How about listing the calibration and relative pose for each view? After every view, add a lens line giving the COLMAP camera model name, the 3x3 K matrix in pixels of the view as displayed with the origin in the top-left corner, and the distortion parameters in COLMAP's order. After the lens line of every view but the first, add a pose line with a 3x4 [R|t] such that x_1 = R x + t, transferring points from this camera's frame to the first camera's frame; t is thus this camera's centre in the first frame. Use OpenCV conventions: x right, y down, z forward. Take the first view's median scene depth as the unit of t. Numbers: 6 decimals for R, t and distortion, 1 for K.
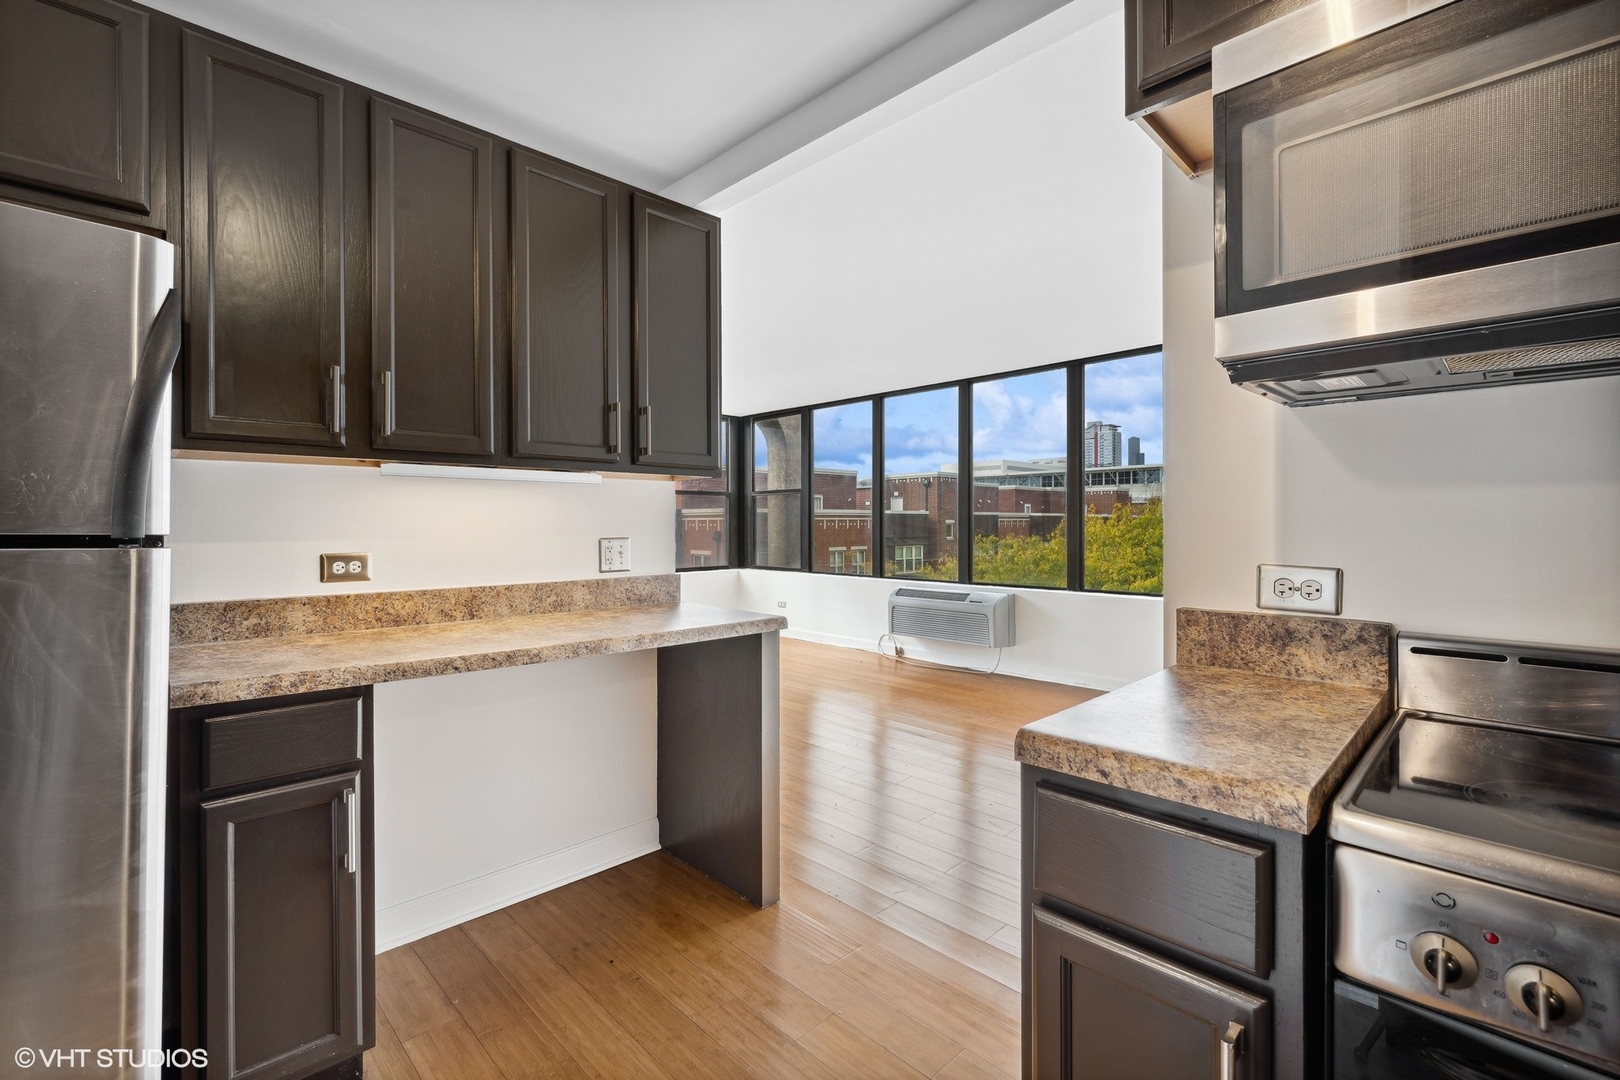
lens RADIAL K [[700.2, 0, 807.8], [0, 700.2, 529.1], [0, 0, 1]] dist [0.002232, 0.000061]
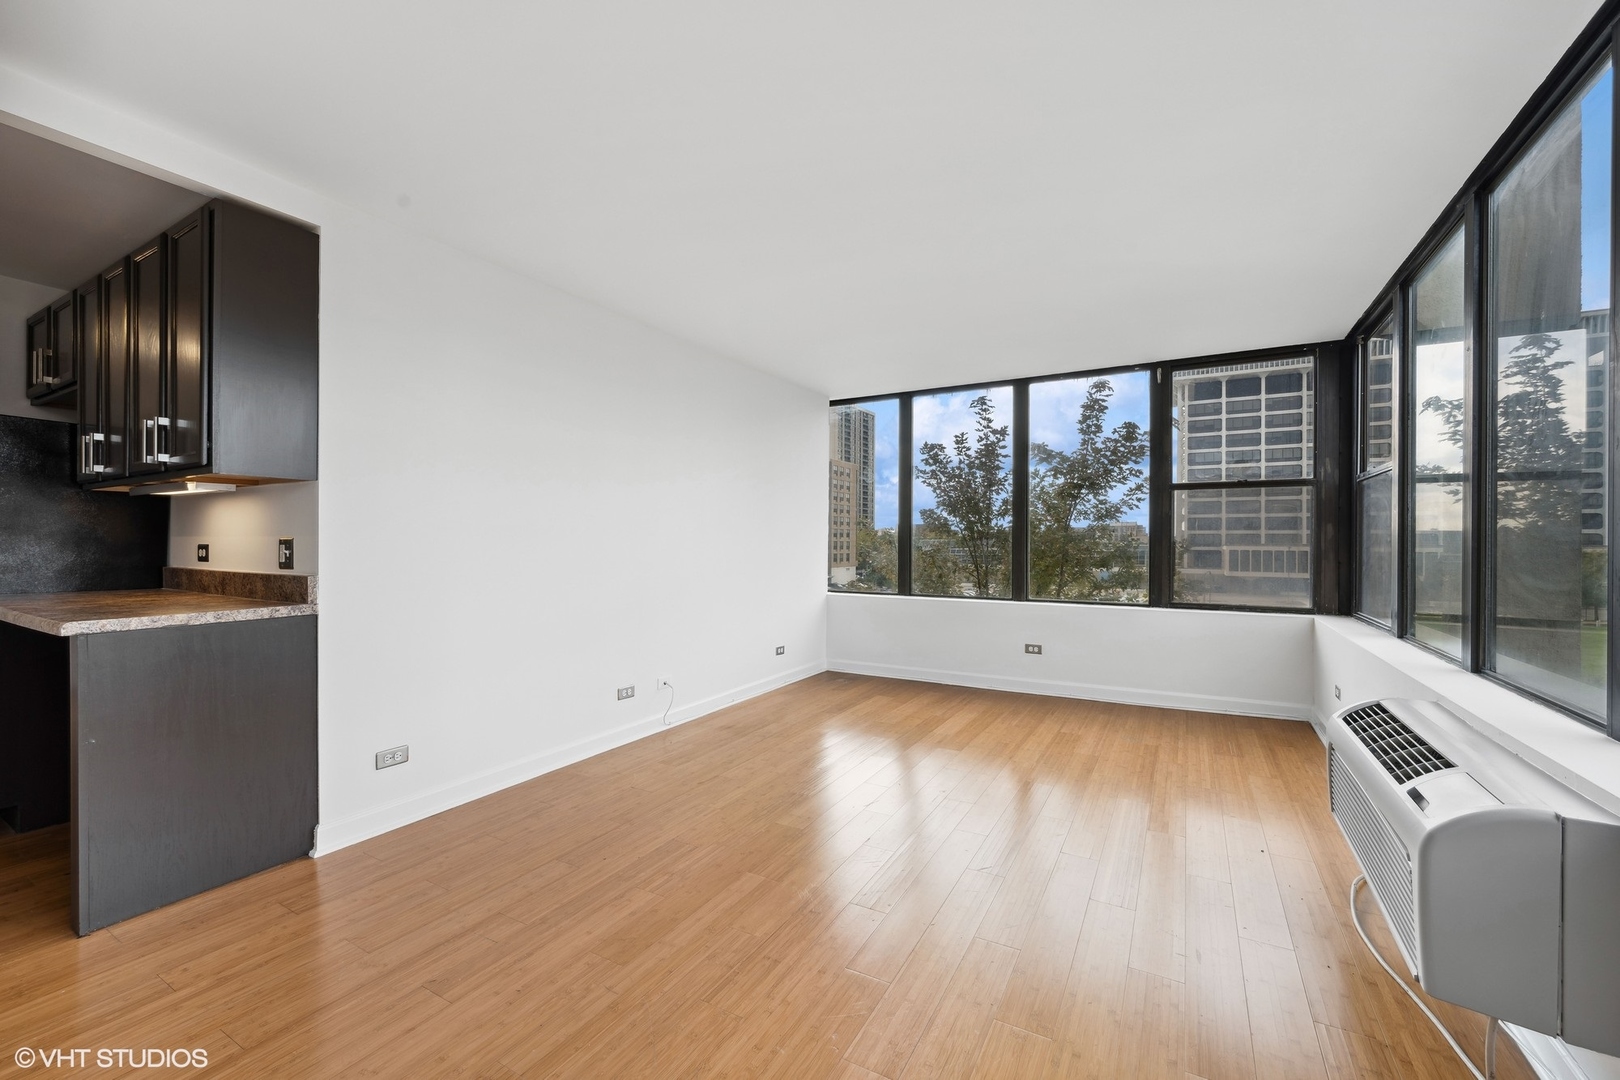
lens RADIAL K [[652.4, 0, 811.5], [0, 652.4, 542.1], [0, 0, 1]] dist [-0.001308, -0.000165]
pose [[0.272725, 0.006856, -0.962068, 0.303915], [-0.013344, 0.999905, 0.003343, 0.002632], [0.962000, 0.011926, 0.272790, 0.498711]]
